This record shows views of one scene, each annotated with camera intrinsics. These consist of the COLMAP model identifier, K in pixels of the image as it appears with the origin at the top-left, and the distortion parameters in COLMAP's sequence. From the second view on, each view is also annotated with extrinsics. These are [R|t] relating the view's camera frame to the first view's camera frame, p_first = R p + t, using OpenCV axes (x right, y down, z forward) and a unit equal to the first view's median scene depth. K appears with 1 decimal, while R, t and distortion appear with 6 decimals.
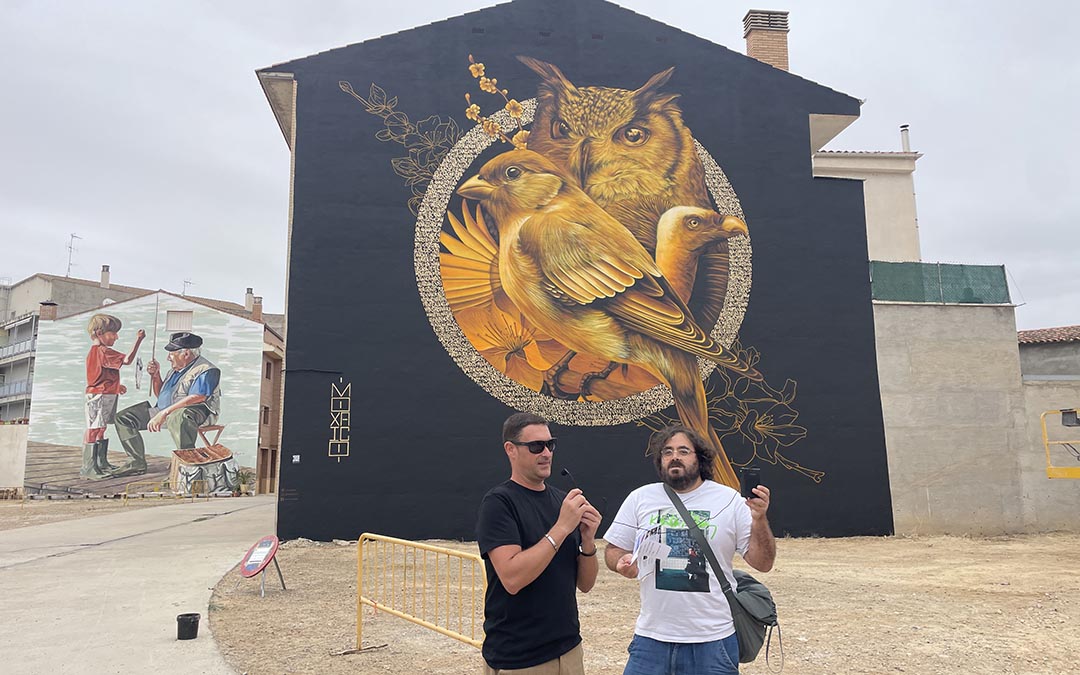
lens RADIAL K [[826.2, 0, 550.0], [0, 826.2, 339.2], [0, 0, 1]] dist [0.090773, -0.123409]
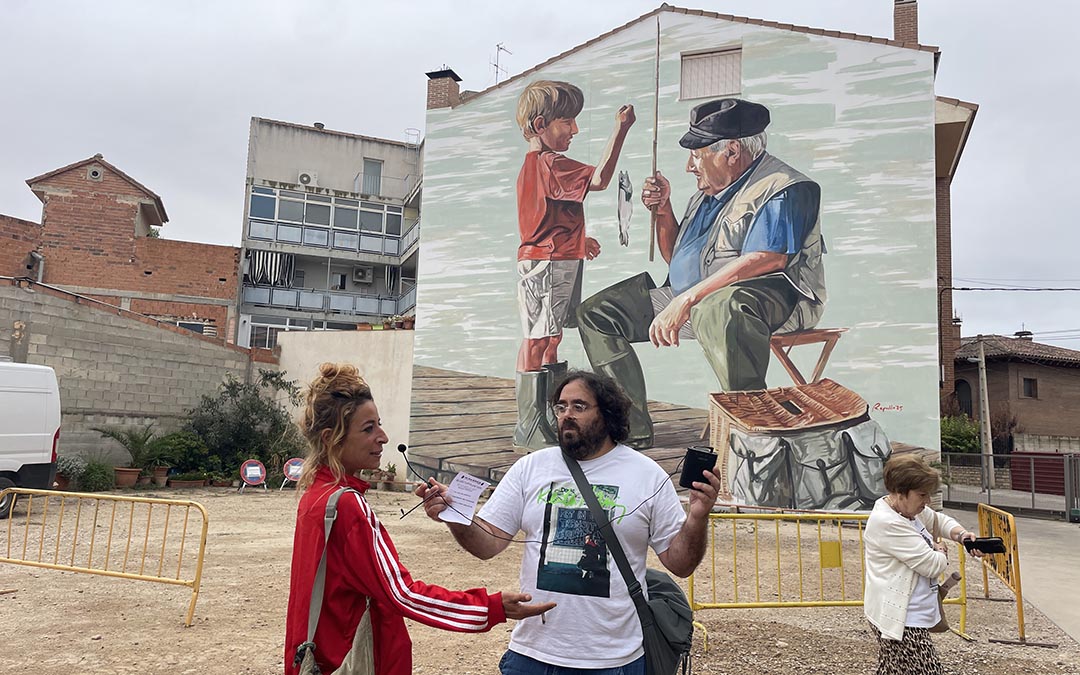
lens RADIAL K [[826.2, 0, 542.3], [0, 826.2, 334.5], [0, 0, 1]] dist [0.090773, -0.123409]
pose [[0.877867, -0.010780, -0.478783, -0.329582], [0.036469, 0.998348, 0.044388, 0.084135], [0.477514, -0.056428, 0.876810, 0.614665]]
